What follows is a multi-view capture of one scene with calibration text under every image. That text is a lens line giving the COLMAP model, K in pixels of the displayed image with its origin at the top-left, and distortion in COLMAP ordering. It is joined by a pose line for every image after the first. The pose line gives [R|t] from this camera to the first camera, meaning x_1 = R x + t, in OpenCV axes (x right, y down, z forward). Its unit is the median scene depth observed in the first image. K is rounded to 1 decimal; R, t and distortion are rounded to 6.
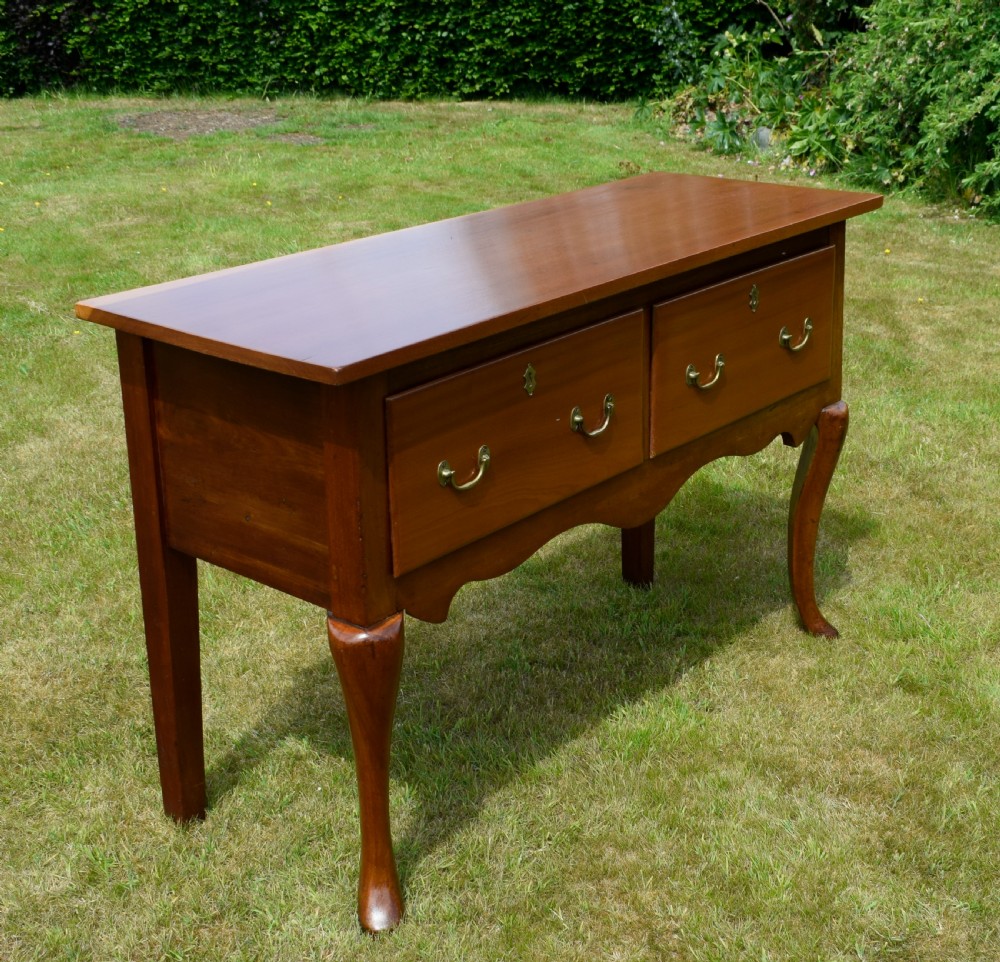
lens RADIAL K [[1622.9, 0, 572.6], [0, 1622.9, 540.5], [0, 0, 1]] dist [-0.029348, 0.000588]
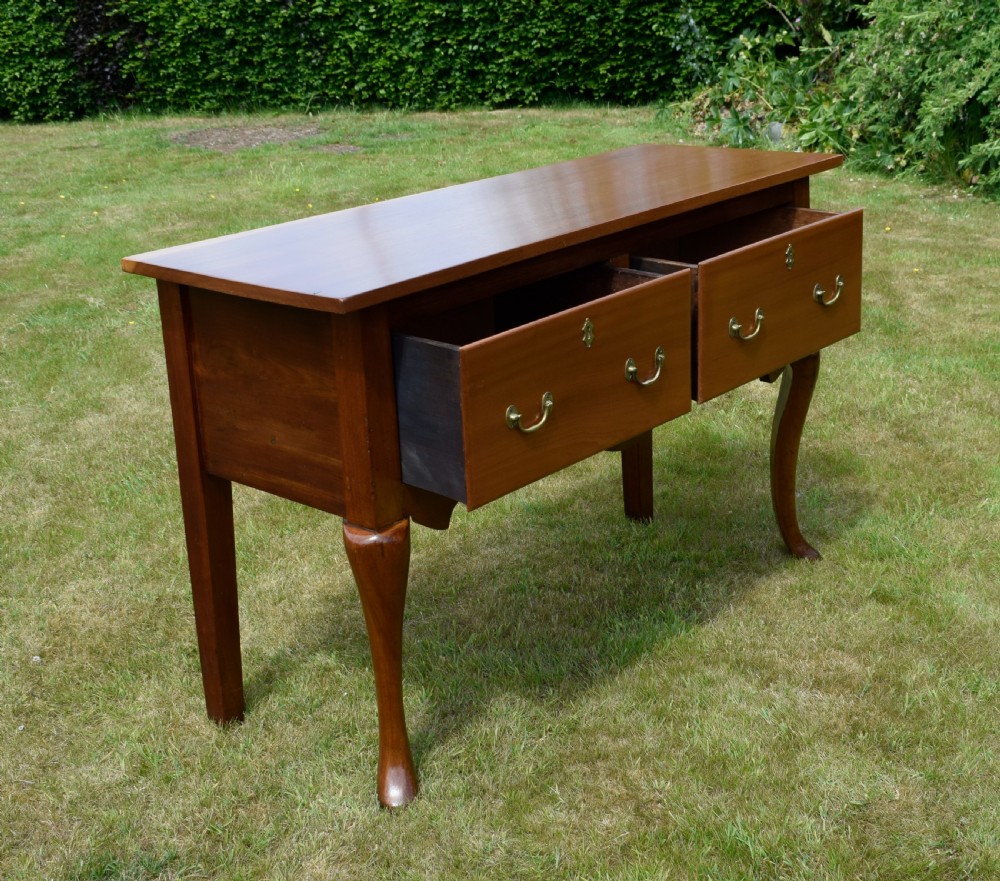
lens RADIAL K [[1587.6, 0, 567.1], [0, 1587.6, 463.0], [0, 0, 1]] dist [-0.025857, 0.019768]
pose [[0.999069, -0.027050, -0.033607, 0.012793], [0.025356, 0.998435, -0.049843, 0.018089], [0.034903, 0.048945, 0.998191, -0.031906]]
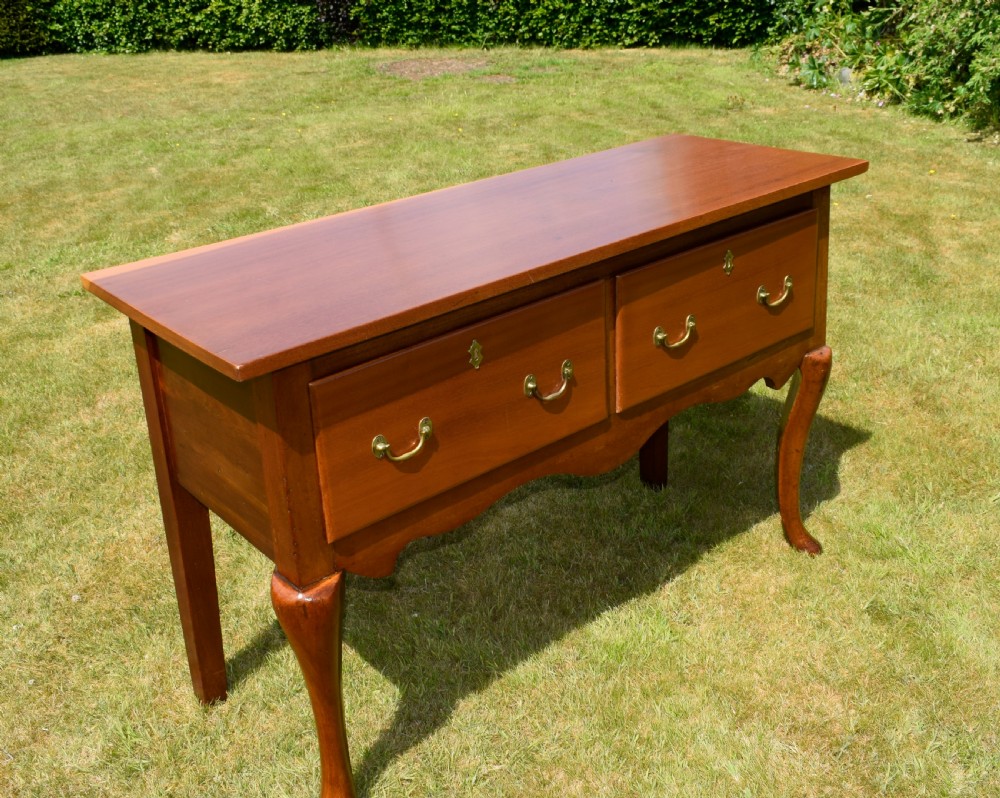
lens RADIAL K [[1120.3, 0, 487.6], [0, 1120.3, 341.2], [0, 0, 1]] dist [-0.026488, 0.039898]
pose [[0.977156, 0.036713, -0.209329, 0.039418], [-0.037413, 0.999300, 0.000620, -0.031813], [0.209205, 0.007226, 0.977845, 0.083102]]
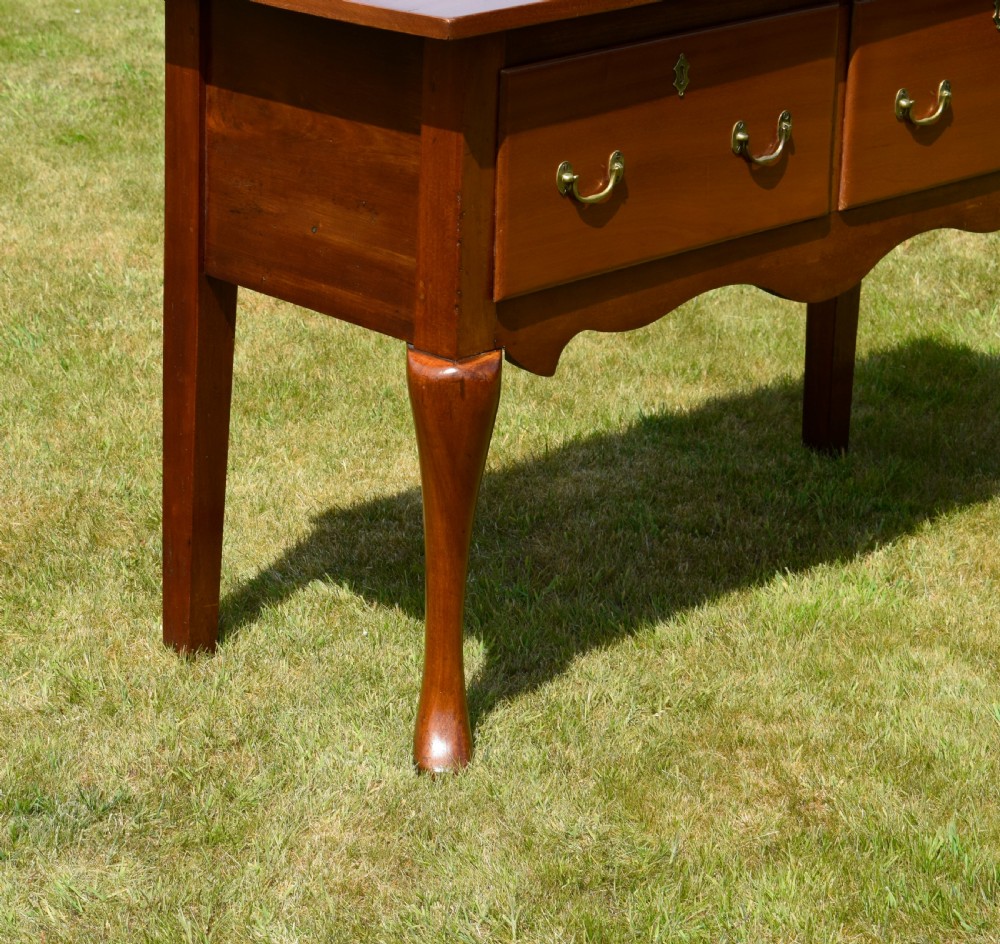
lens RADIAL K [[3074.1, 0, 254.3], [0, 3074.1, 523.8], [0, 0, 1]] dist [-0.019352, 0.065029]
pose [[0.984238, 0.064204, -0.164782, 0.008433], [-0.071428, 0.996711, -0.038286, 0.055186], [0.161782, 0.049452, 0.985587, -0.141675]]
